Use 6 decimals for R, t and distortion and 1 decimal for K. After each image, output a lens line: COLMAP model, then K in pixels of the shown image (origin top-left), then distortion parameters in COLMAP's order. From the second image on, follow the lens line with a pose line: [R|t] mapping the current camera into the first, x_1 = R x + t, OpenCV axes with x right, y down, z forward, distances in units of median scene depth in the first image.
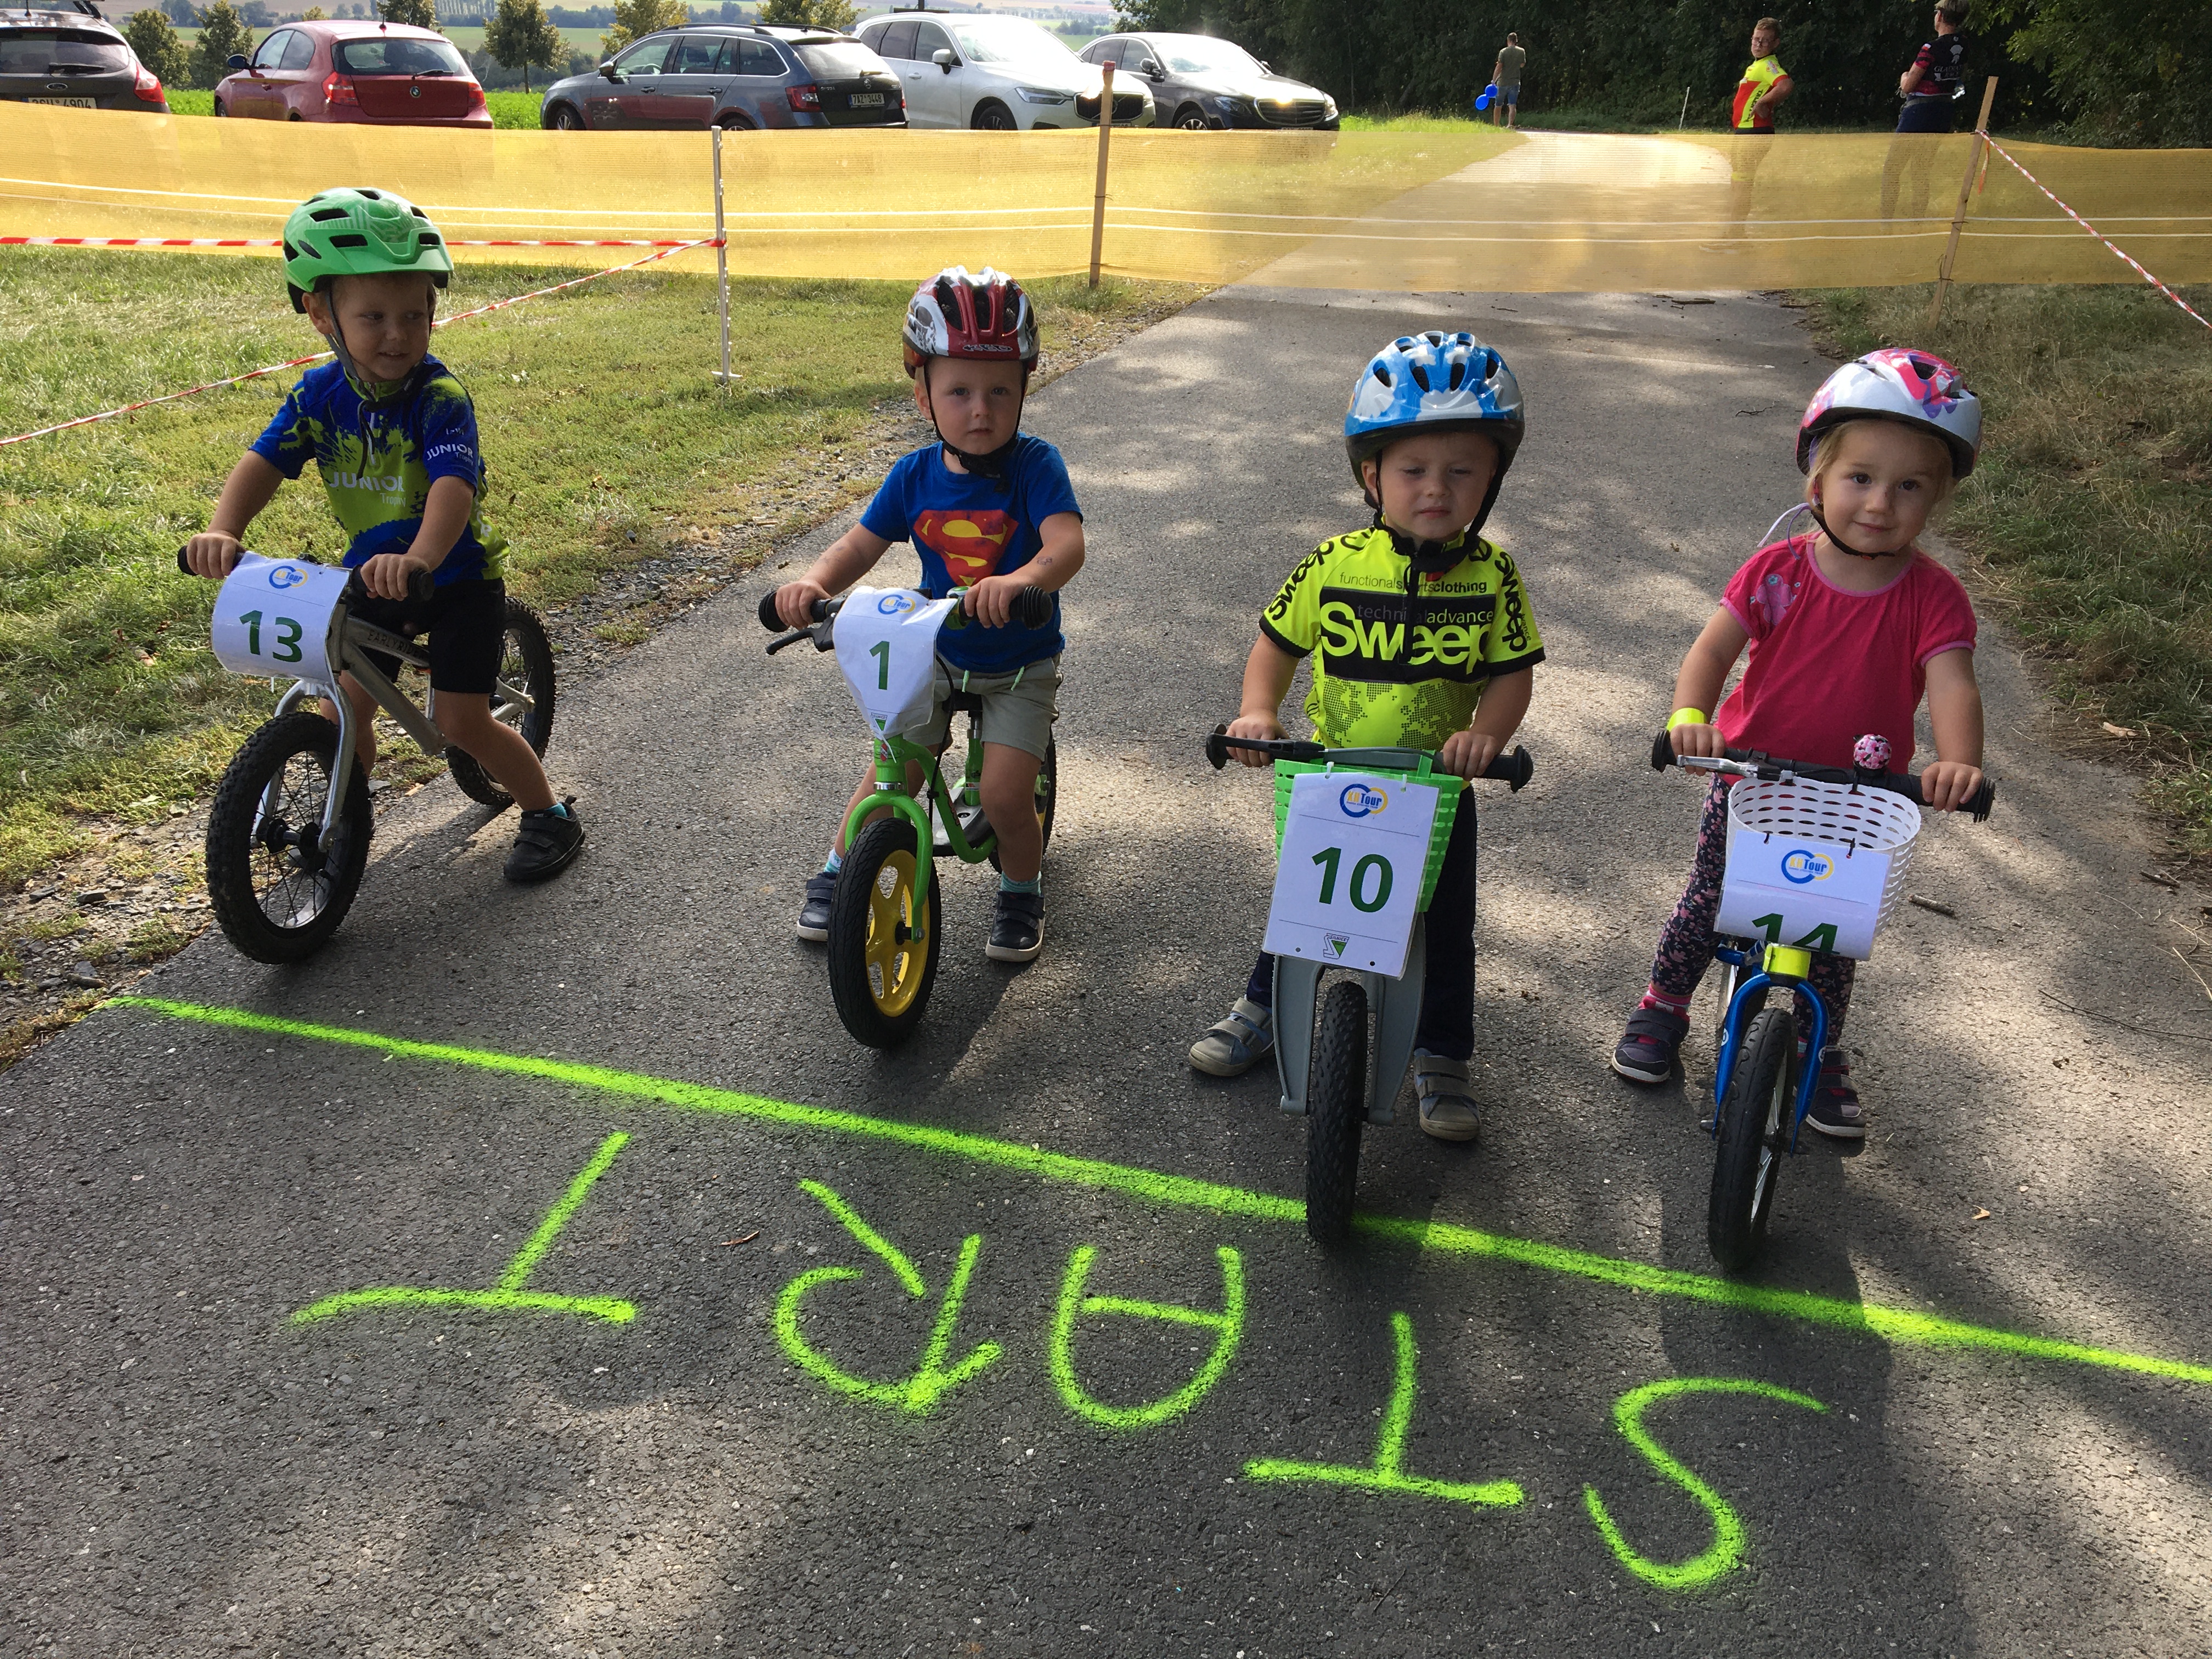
lens RADIAL K [[1864.4, 0, 1103.4], [0, 1864.4, 818.6], [0, 0, 1]] dist [0.083692, -0.129154]
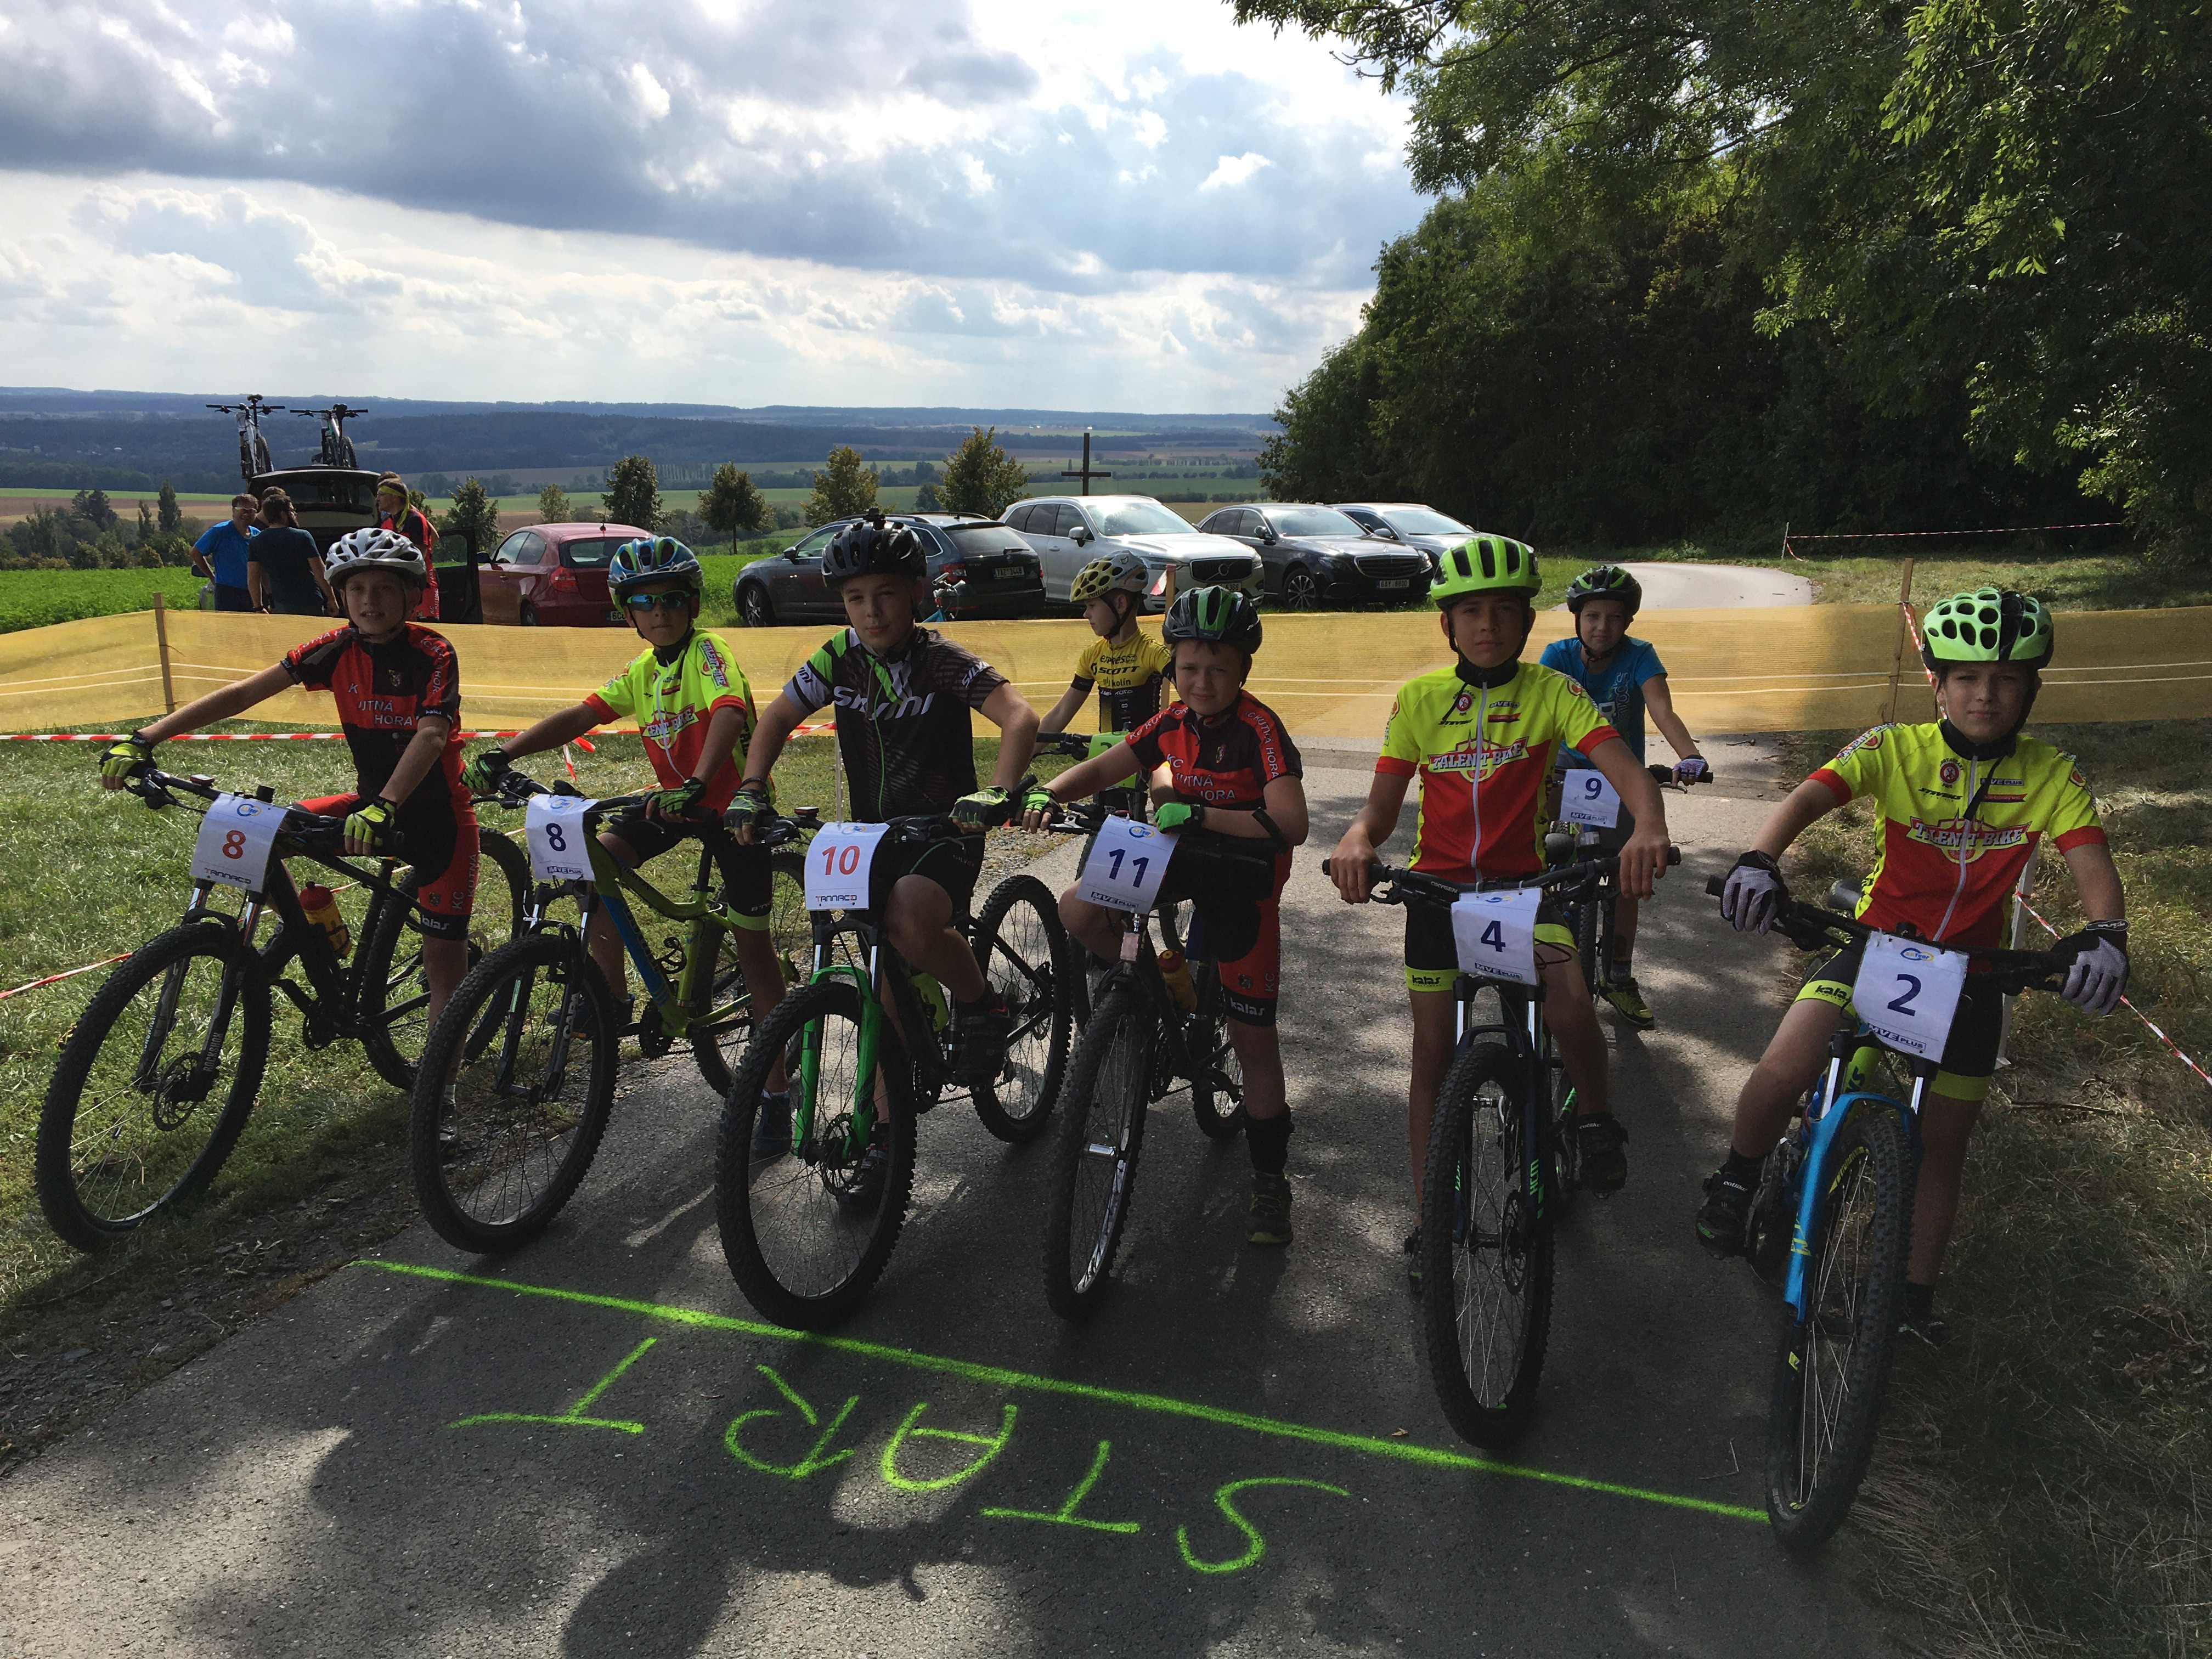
lens RADIAL K [[1861.0, 0, 1105.5], [0, 1861.0, 841.8], [0, 0, 1]] dist [0.089087, -0.134341]
pose [[0.995746, -0.015676, -0.090799, 0.293666], [-0.002862, 0.979685, -0.200521, 0.076014], [0.092098, 0.199928, 0.975473, -0.644210]]
